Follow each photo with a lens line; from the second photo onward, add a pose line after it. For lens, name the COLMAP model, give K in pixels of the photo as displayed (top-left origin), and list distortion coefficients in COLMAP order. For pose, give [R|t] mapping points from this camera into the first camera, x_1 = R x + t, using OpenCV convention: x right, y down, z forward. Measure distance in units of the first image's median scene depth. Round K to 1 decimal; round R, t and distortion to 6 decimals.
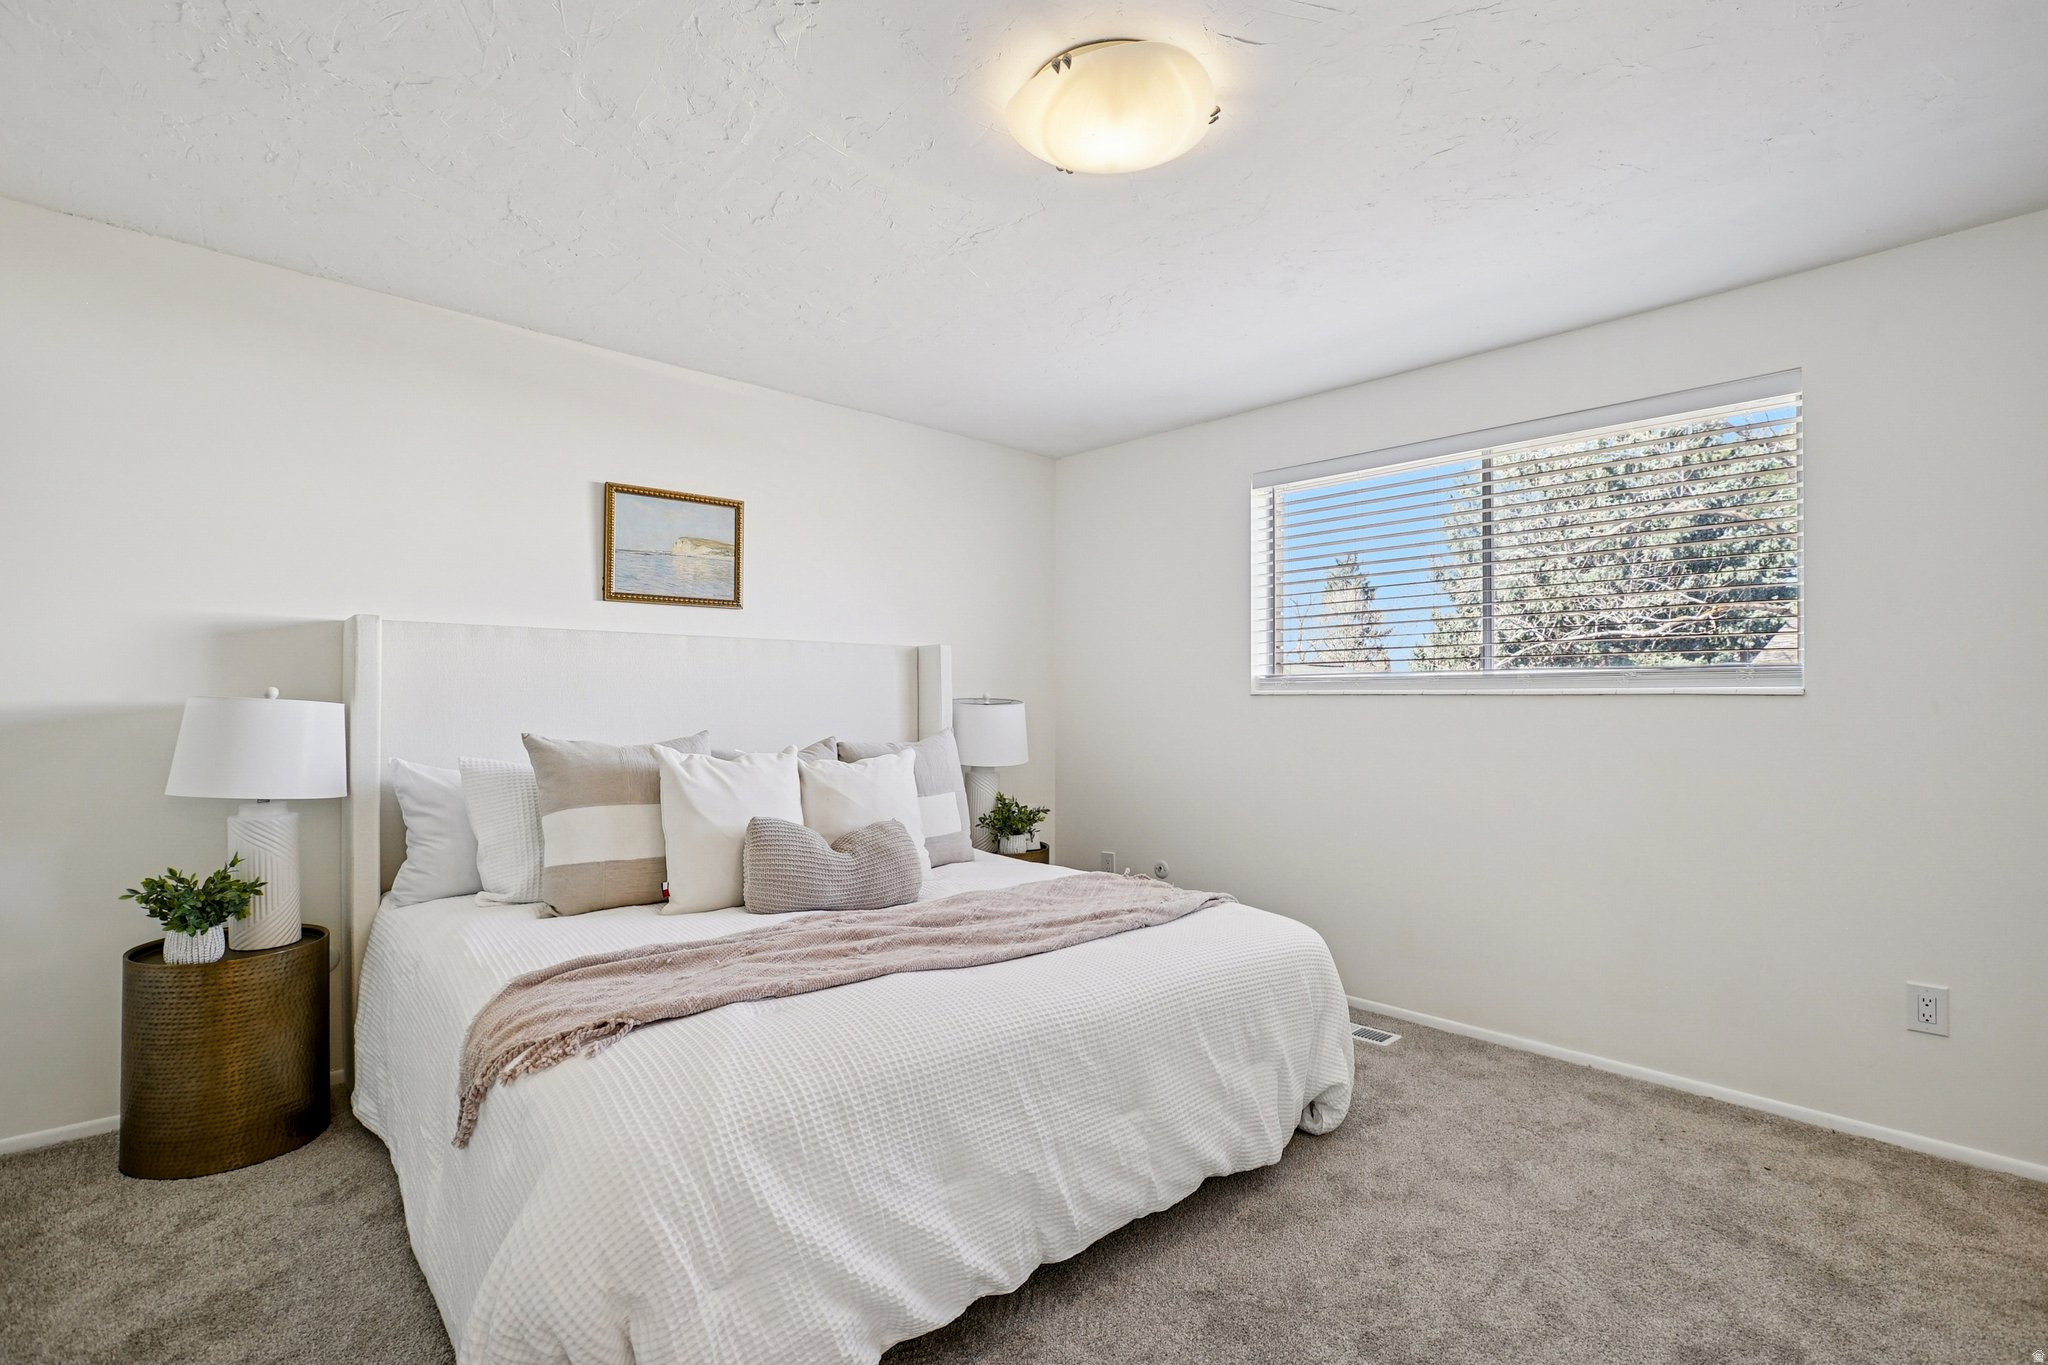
lens RADIAL K [[945.4, 0, 1033.2], [0, 945.4, 688.6], [0, 0, 1]] dist [-0.061025, 0.025788]
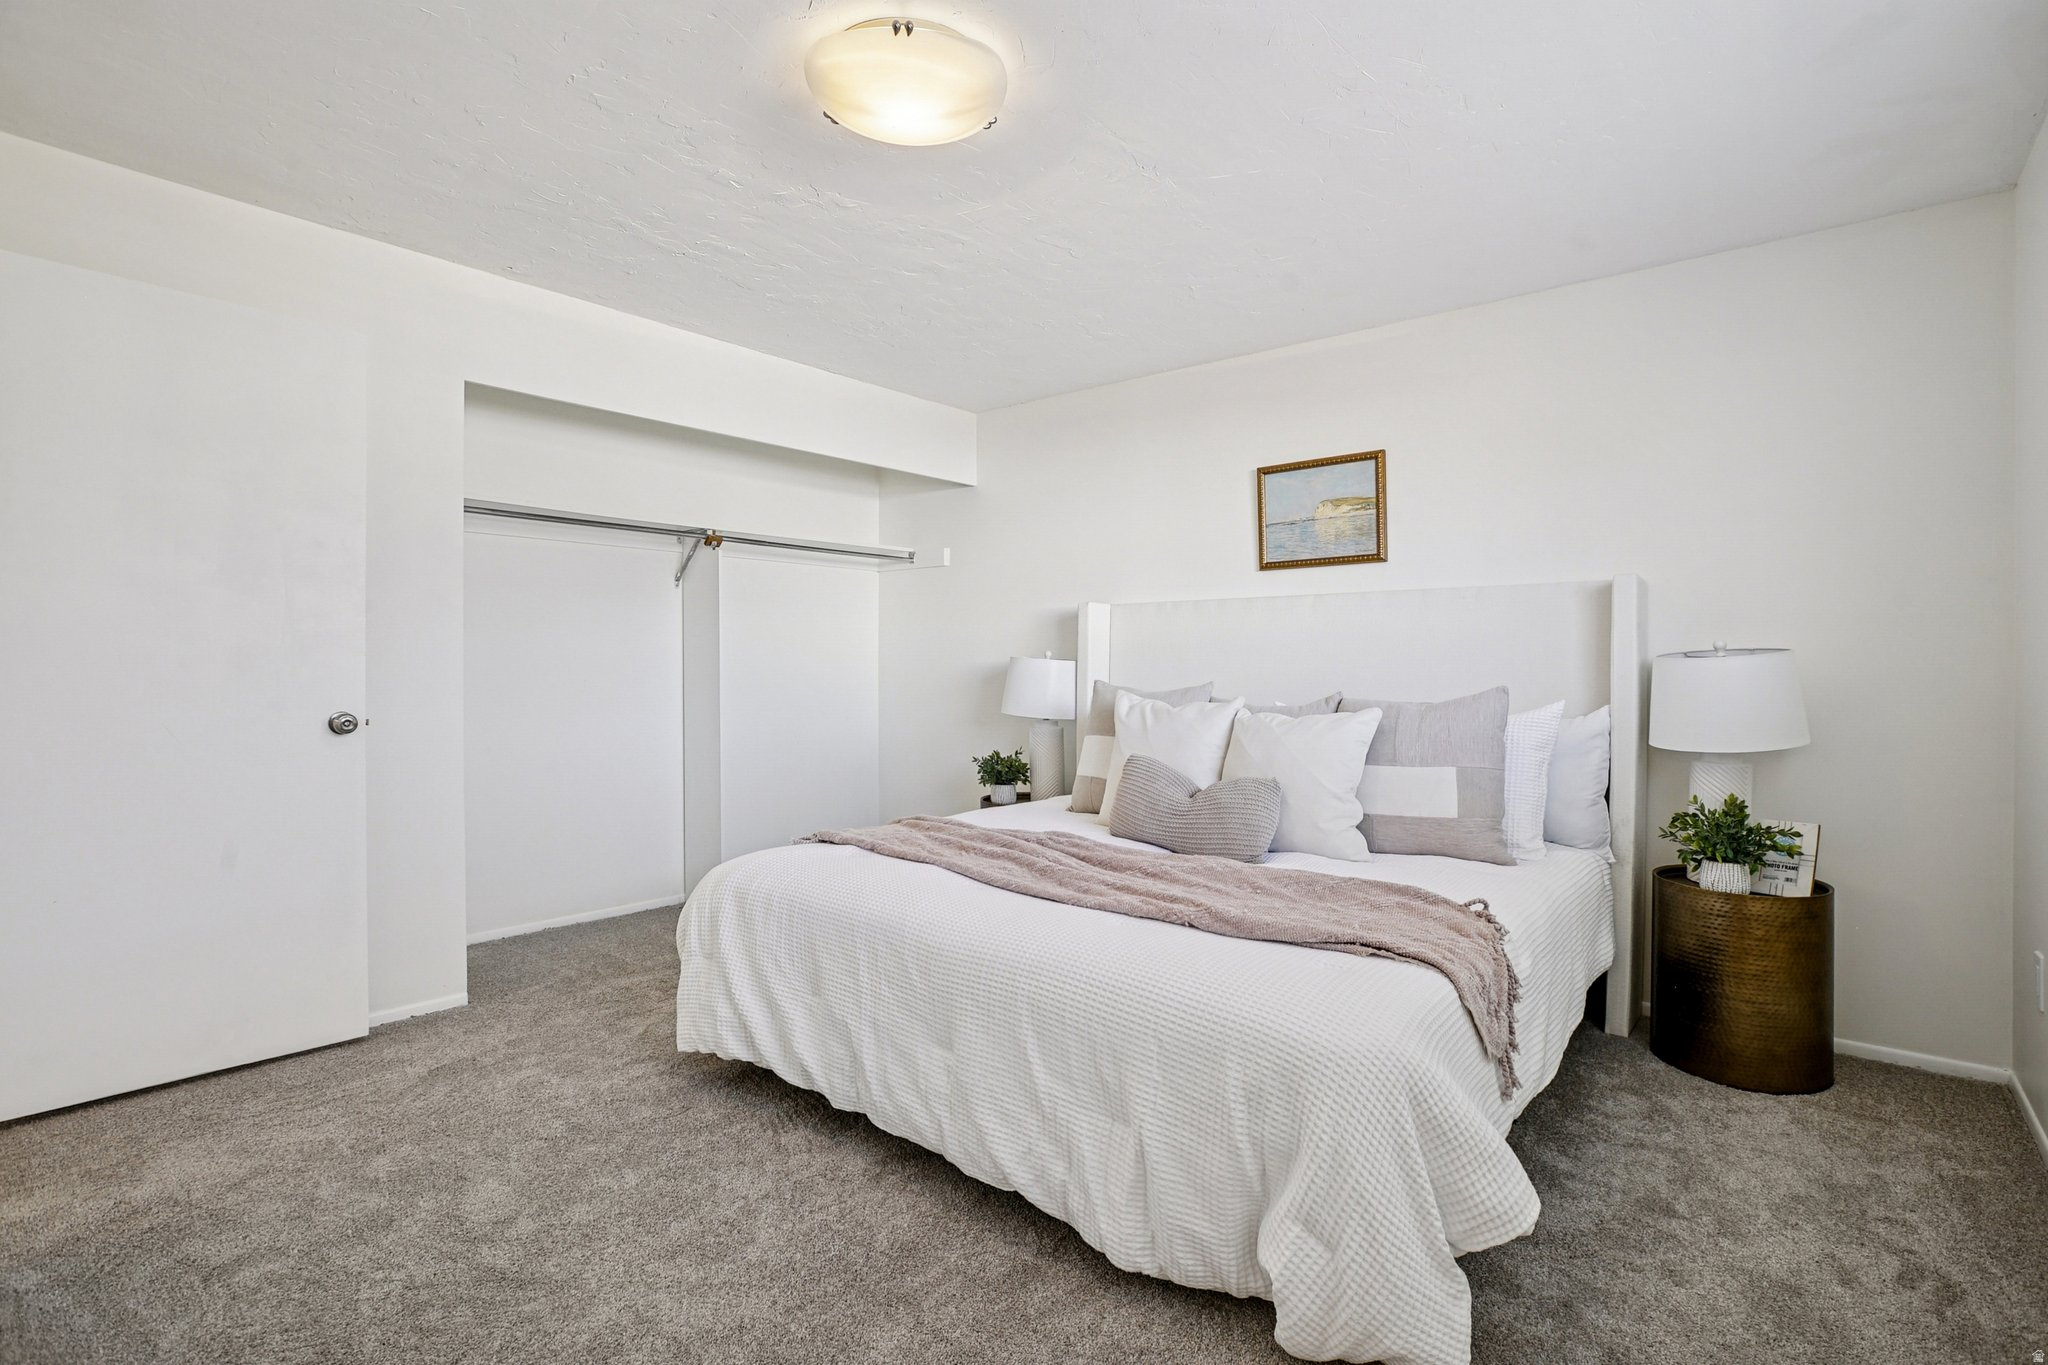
lens RADIAL K [[945.4, 0, 1033.2], [0, 945.4, 688.6], [0, 0, 1]] dist [-0.061025, 0.025788]
pose [[0.125608, 0.014483, -0.991974, 0.814406], [0.010209, 0.999822, 0.015891, 0.035852], [0.992027, -0.012123, 0.125437, 0.711628]]
